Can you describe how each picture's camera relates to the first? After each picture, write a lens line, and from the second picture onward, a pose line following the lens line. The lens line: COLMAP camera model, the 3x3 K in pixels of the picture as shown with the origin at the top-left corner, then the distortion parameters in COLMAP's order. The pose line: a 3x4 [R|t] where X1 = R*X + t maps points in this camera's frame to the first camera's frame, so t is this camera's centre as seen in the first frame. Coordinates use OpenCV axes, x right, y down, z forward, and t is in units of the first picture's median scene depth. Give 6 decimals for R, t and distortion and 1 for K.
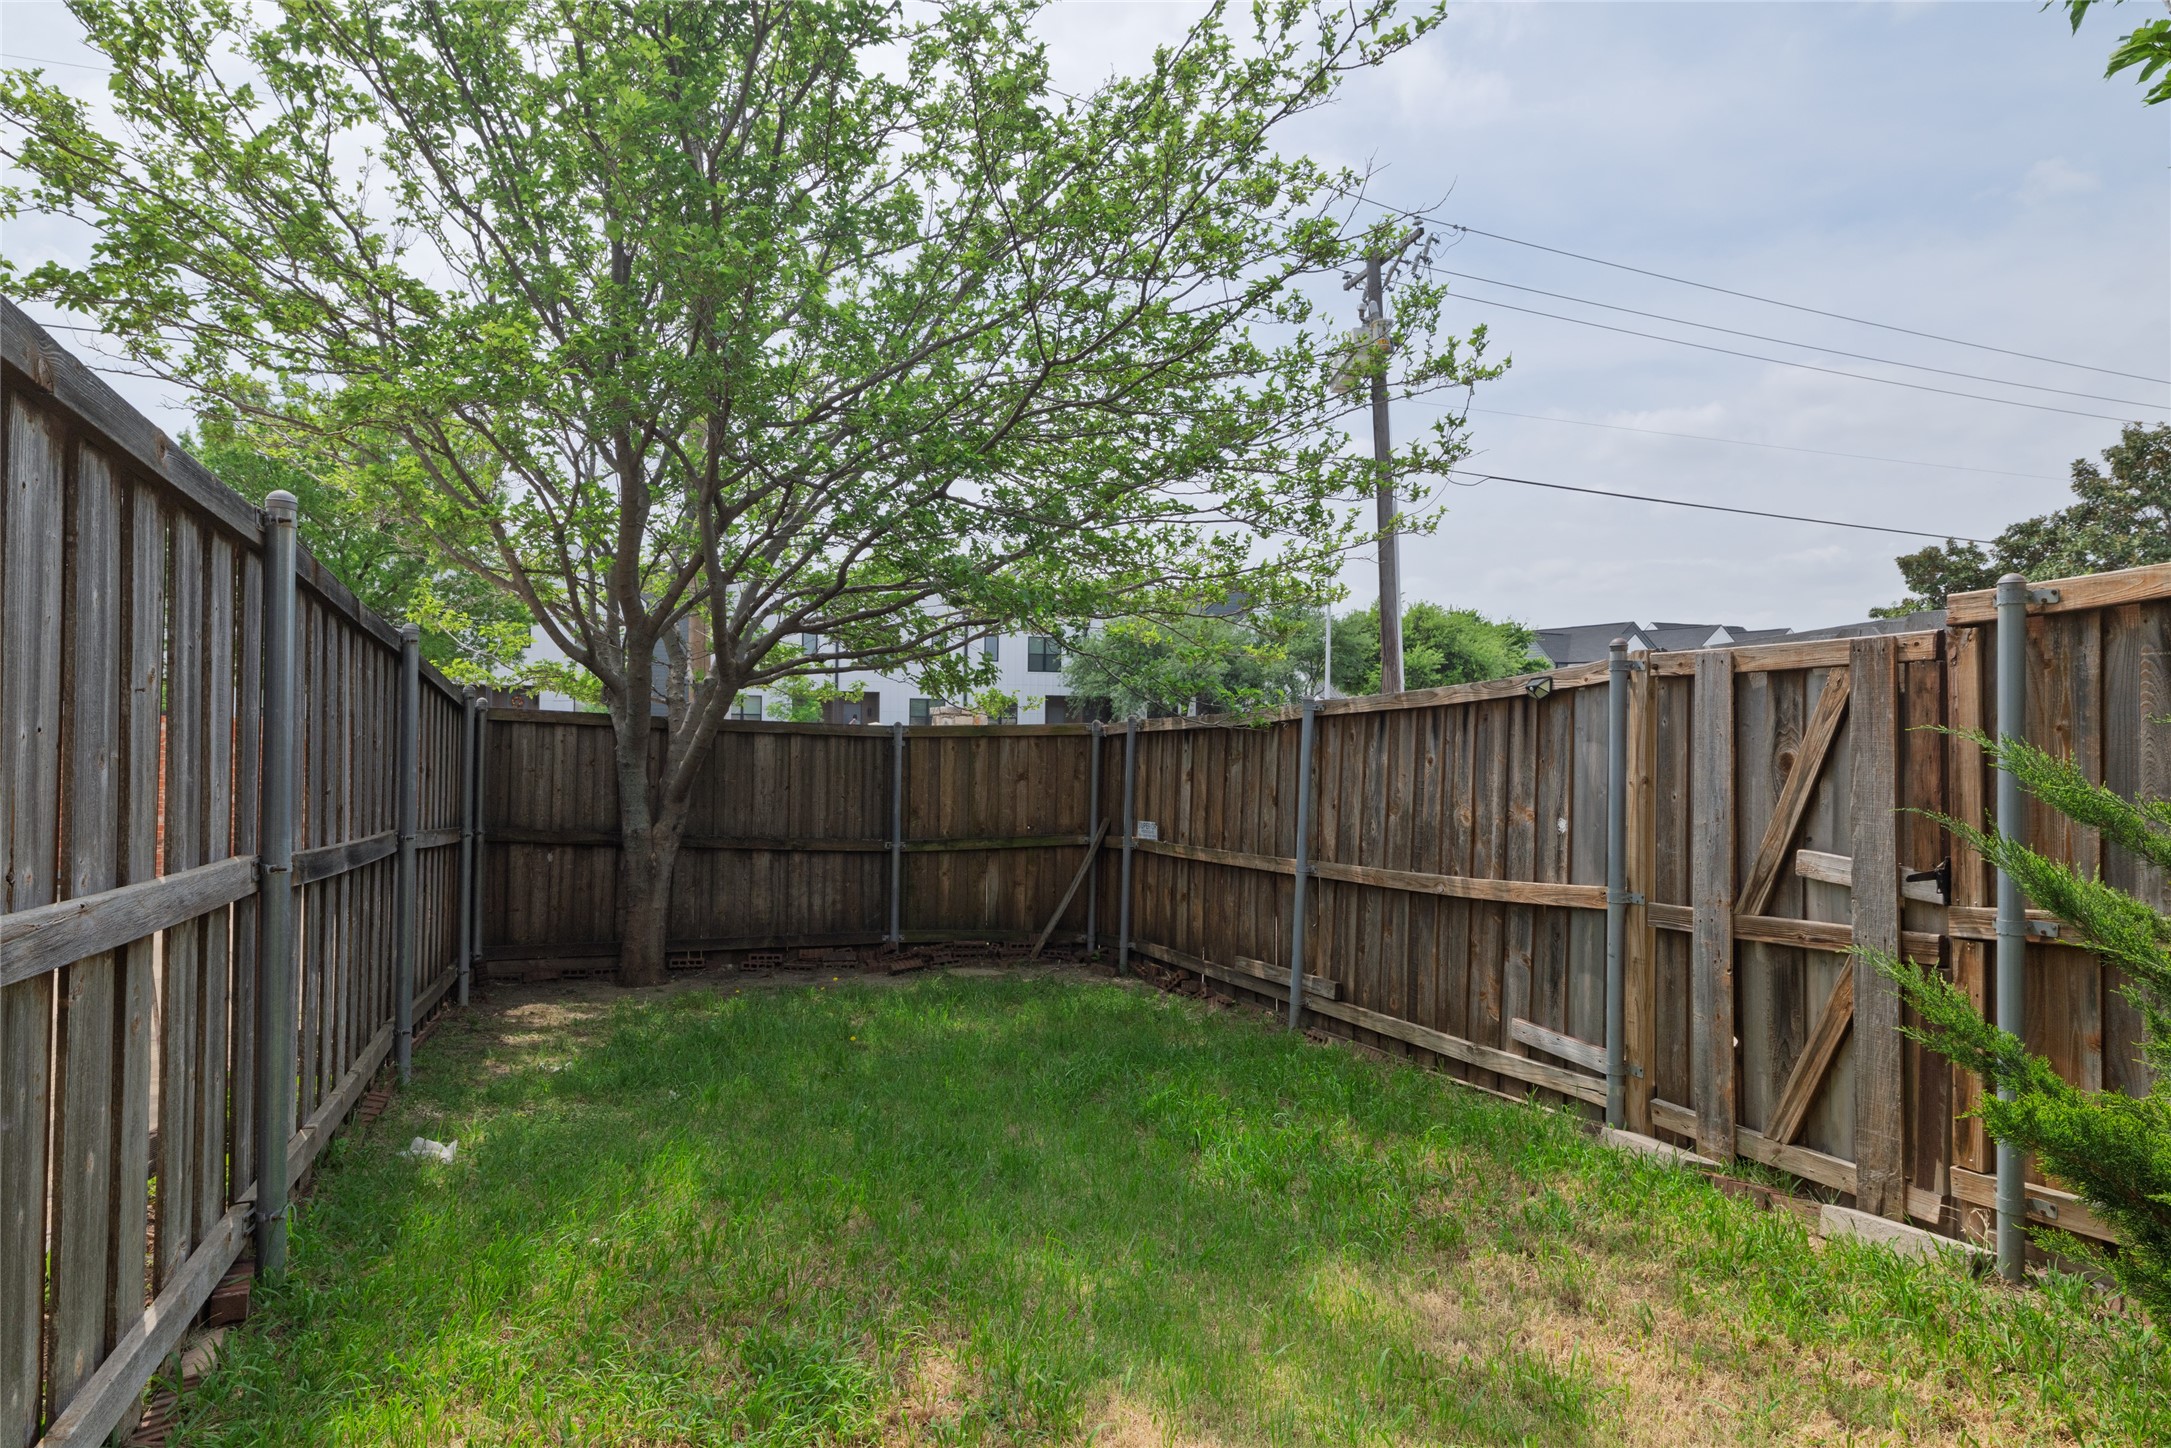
lens RADIAL K [[1238.0, 0, 1085.0], [0, 1238.0, 716.4], [0, 0, 1]] dist [-0.003120, -0.000504]
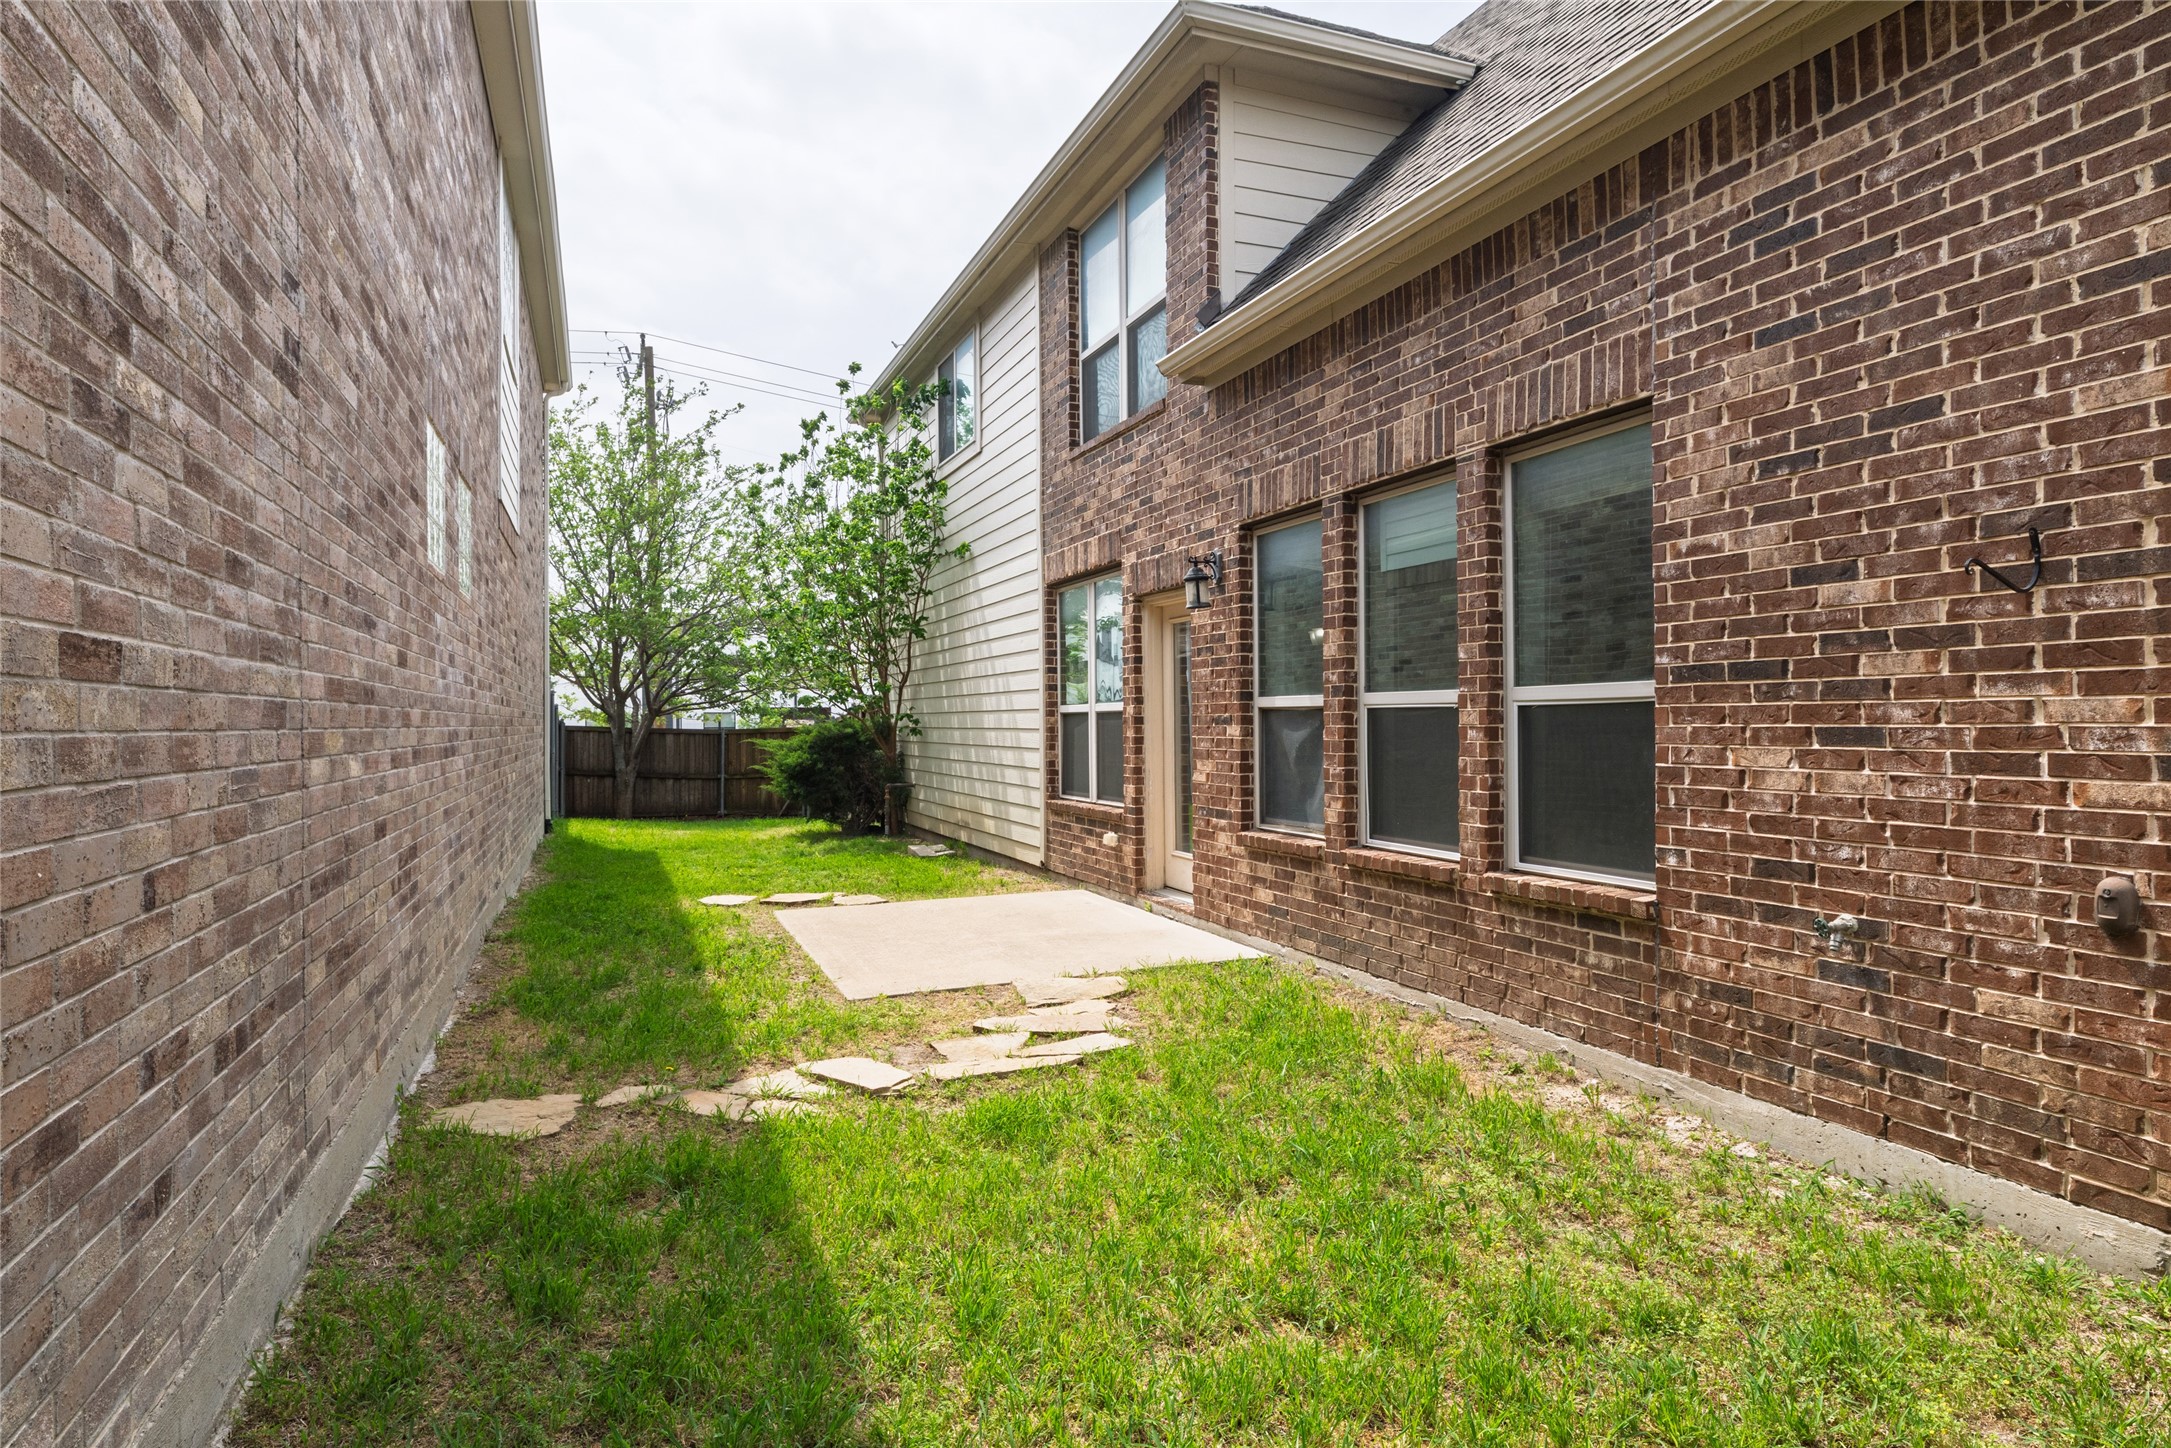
lens RADIAL K [[1238.0, 0, 1085.0], [0, 1238.0, 726.1], [0, 0, 1]] dist [-0.003120, -0.000504]
pose [[0.999576, -0.021430, 0.019736, 0.604099], [0.021415, 0.999770, 0.001004, 0.015891], [-0.019753, -0.000581, 0.999805, -1.732725]]
